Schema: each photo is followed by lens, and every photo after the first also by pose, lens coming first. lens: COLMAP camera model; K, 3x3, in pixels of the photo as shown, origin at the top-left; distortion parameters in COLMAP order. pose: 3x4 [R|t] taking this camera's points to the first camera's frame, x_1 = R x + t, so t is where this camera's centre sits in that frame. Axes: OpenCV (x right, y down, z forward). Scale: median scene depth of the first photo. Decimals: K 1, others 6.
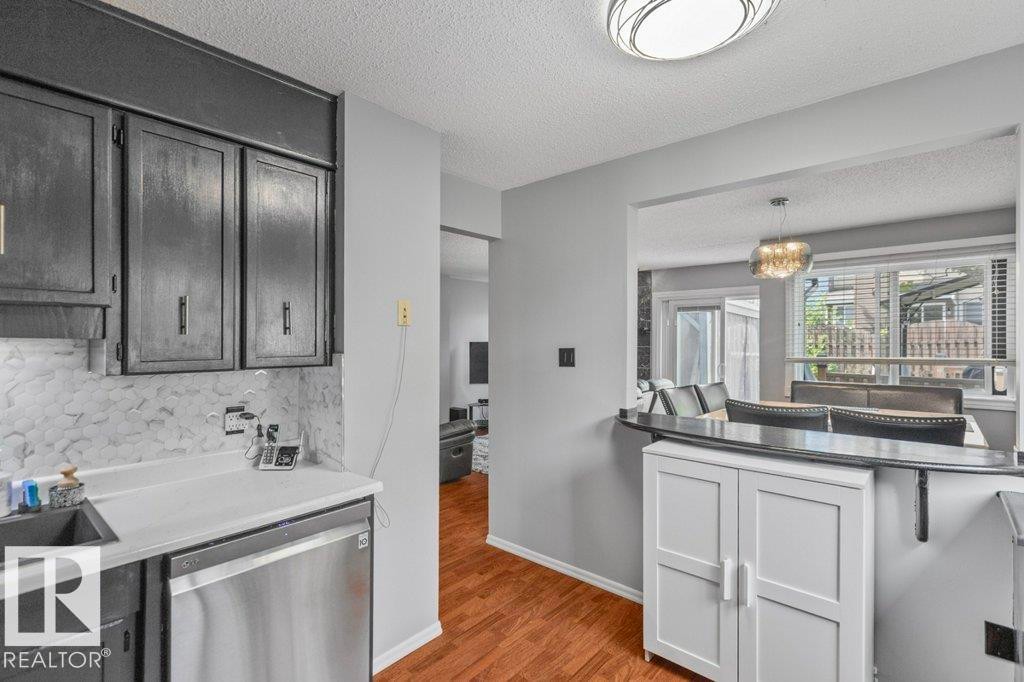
lens RADIAL K [[474.1, 0, 511.9], [0, 474.1, 340.5], [0, 0, 1]] dist [0.008864, -0.001248]
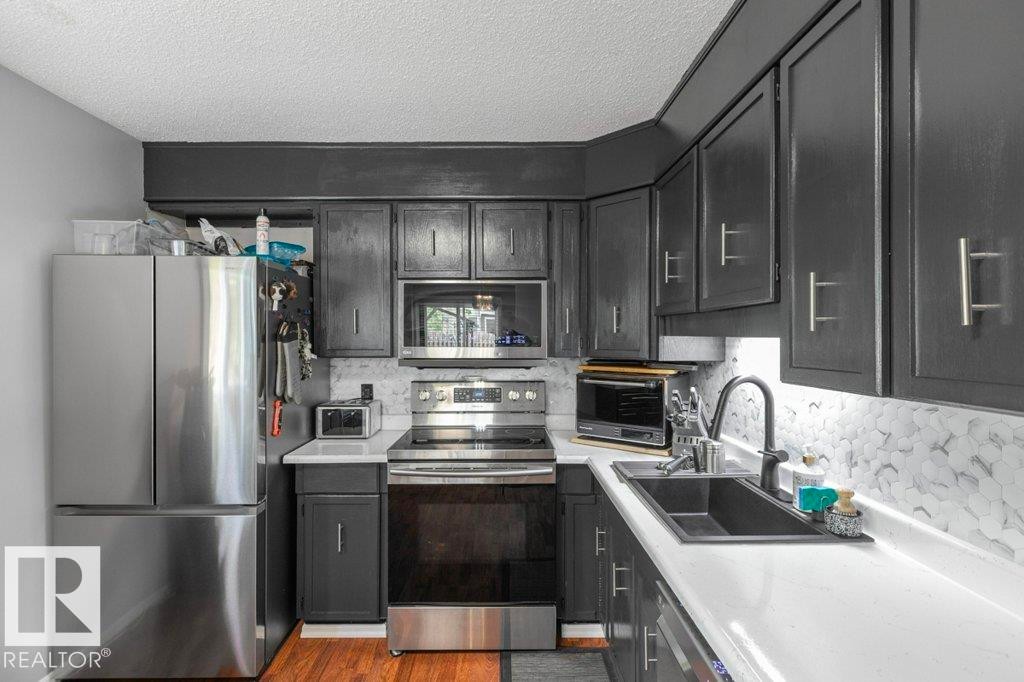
lens RADIAL K [[474.1, 0, 508.4], [0, 474.1, 343.0], [0, 0, 1]] dist [0.008864, -0.001248]
pose [[-0.750775, 0.006338, -0.660527, 0.066688], [0.001720, 0.999969, 0.007640, -0.000006], [0.660555, 0.004600, -0.750763, 1.124448]]
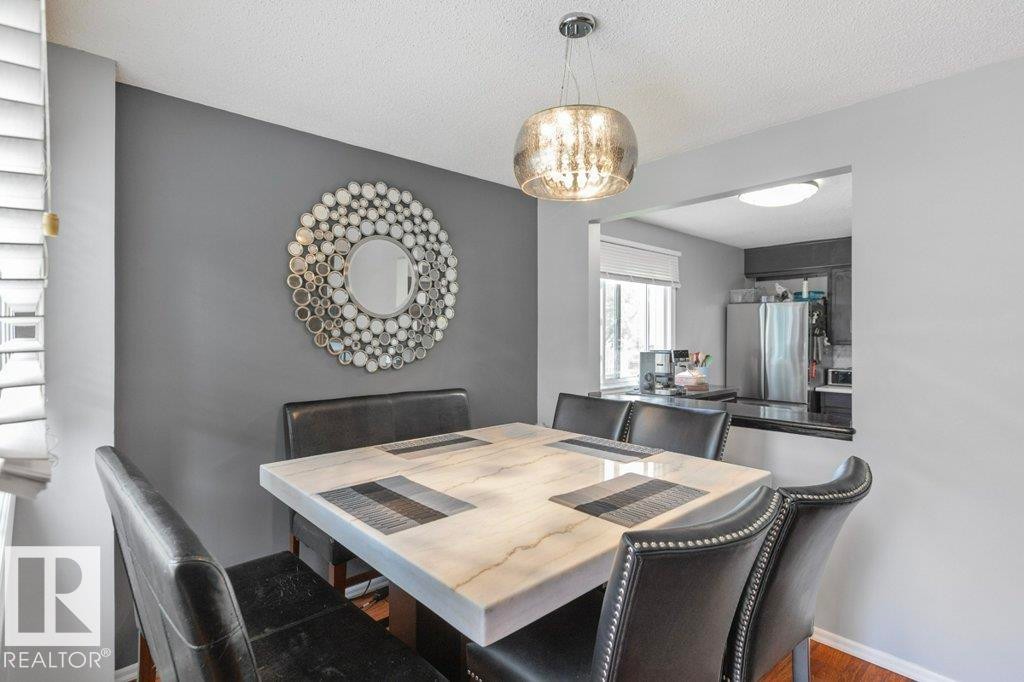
lens RADIAL K [[520.7, 0, 510.2], [0, 520.7, 338.7], [0, 0, 1]] dist [-0.005678, -0.000747]
pose [[-0.993578, -0.001225, 0.113141, 1.143965], [-0.001292, 0.999999, -0.000511, 0.022212], [-0.113140, -0.000654, -0.993579, 3.065260]]
